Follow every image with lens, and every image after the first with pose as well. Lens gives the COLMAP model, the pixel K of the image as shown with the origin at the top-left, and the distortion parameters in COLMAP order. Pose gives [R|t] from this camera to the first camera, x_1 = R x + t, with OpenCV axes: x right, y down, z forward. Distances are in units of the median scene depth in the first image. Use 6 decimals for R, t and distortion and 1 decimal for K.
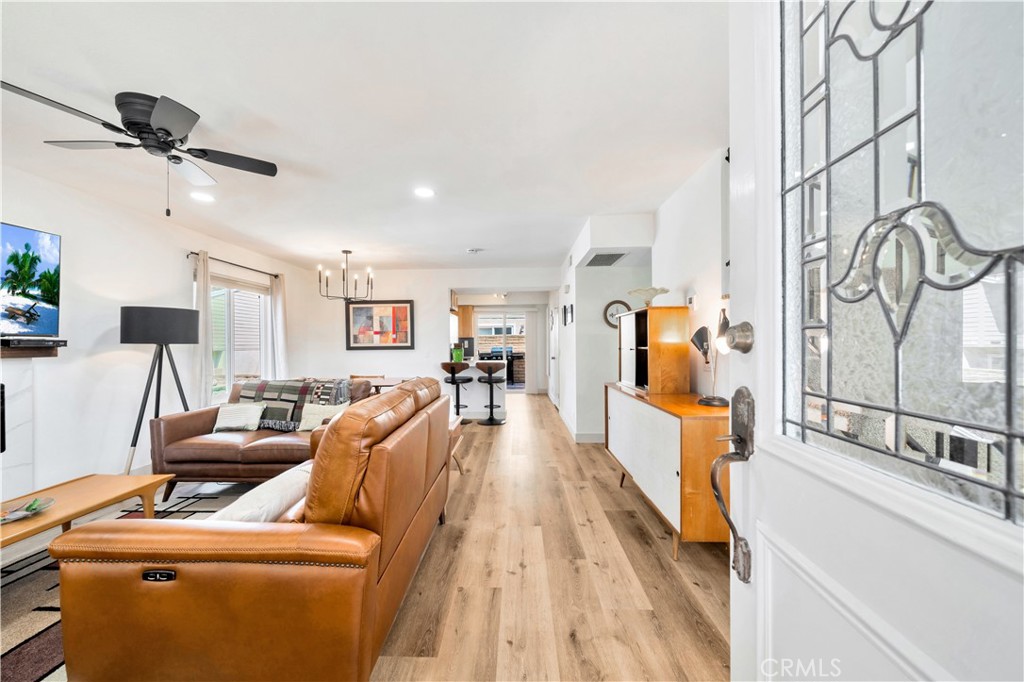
lens RADIAL K [[363.4, 0, 507.4], [0, 363.4, 341.4], [0, 0, 1]] dist [-0.002956, -0.000950]
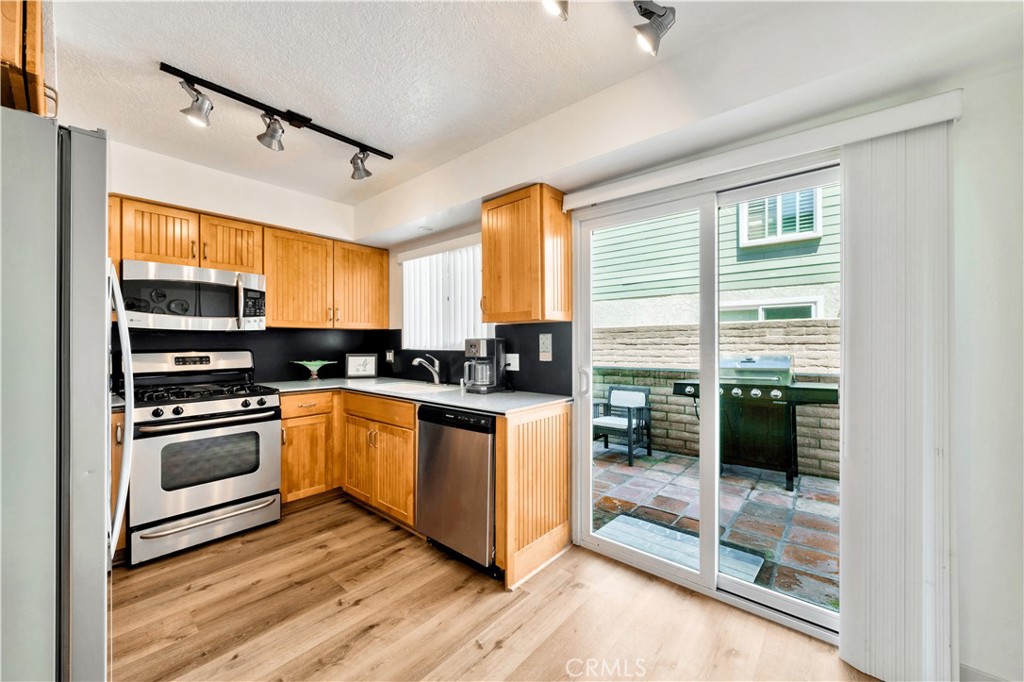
lens RADIAL K [[388.2, 0, 509.1], [0, 388.2, 340.4], [0, 0, 1]] dist [-0.002056, 0.000076]
pose [[0.773624, 0.000091, -0.633645, 0.114183], [0.002631, 0.999991, 0.003355, 0.004492], [0.633639, -0.004263, 0.773617, 2.001779]]
